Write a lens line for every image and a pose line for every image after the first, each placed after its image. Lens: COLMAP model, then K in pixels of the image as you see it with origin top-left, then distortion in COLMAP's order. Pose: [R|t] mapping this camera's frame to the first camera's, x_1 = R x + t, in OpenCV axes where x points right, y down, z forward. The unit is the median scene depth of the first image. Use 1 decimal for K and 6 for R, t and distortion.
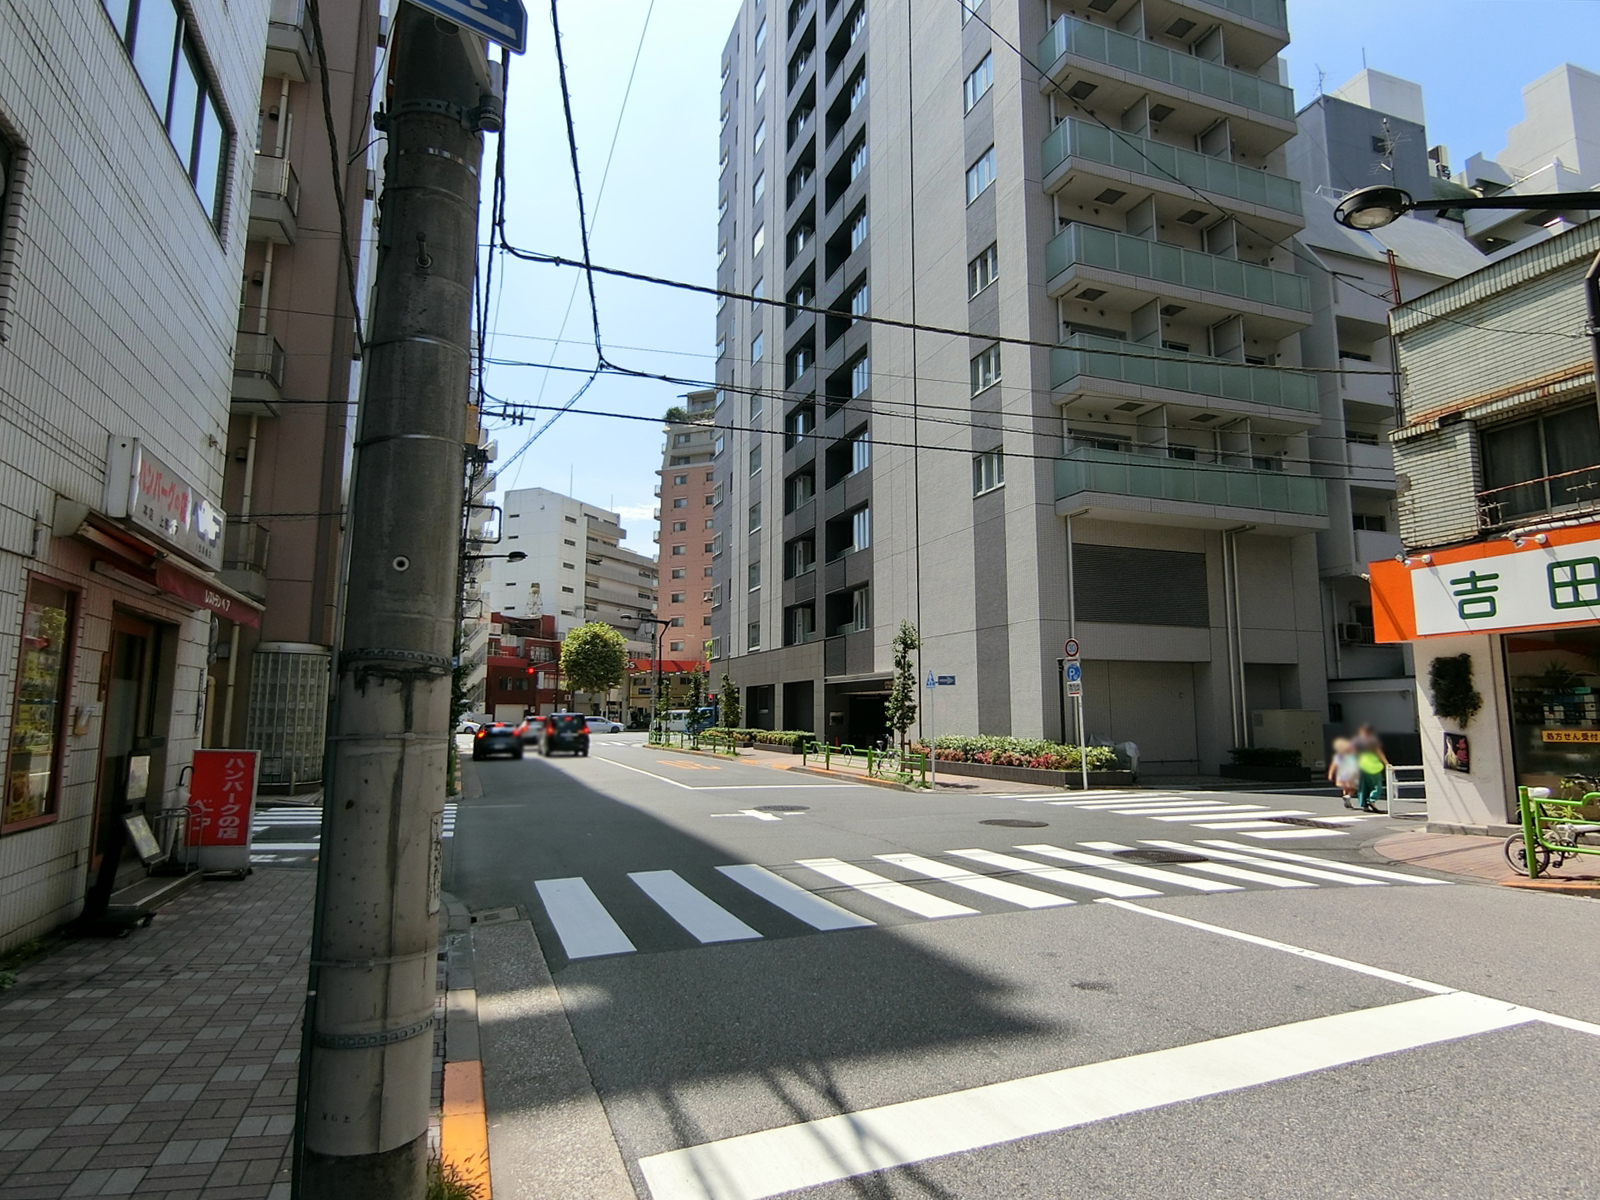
lens RADIAL K [[904.9, 0, 804.1], [0, 904.9, 599.4], [0, 0, 1]] dist [-0.006742, 0.002093]
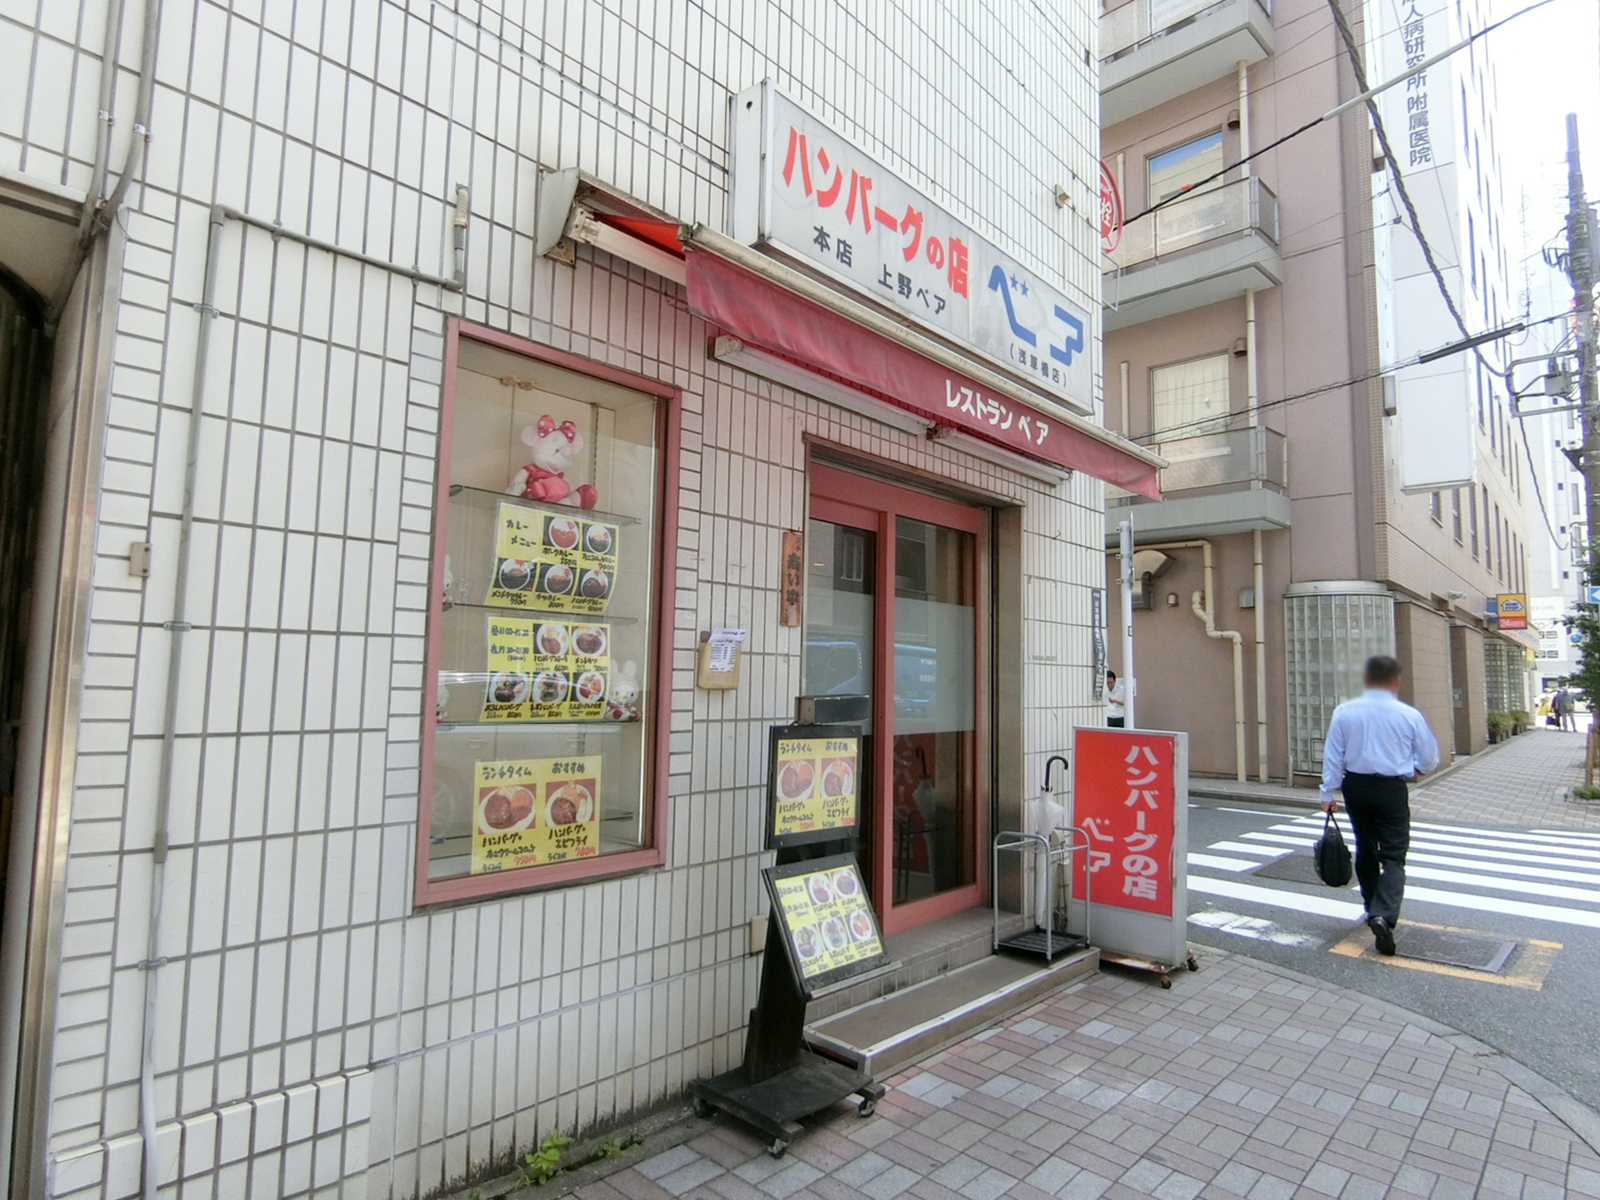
lens RADIAL K [[904.9, 0, 808.3], [0, 904.9, 602.0], [0, 0, 1]] dist [-0.006742, 0.002093]
pose [[0.459380, -0.075519, -0.885024, -0.247063], [0.102630, 0.994219, -0.031566, 0.089956], [0.882291, -0.076329, 0.464475, 0.593510]]
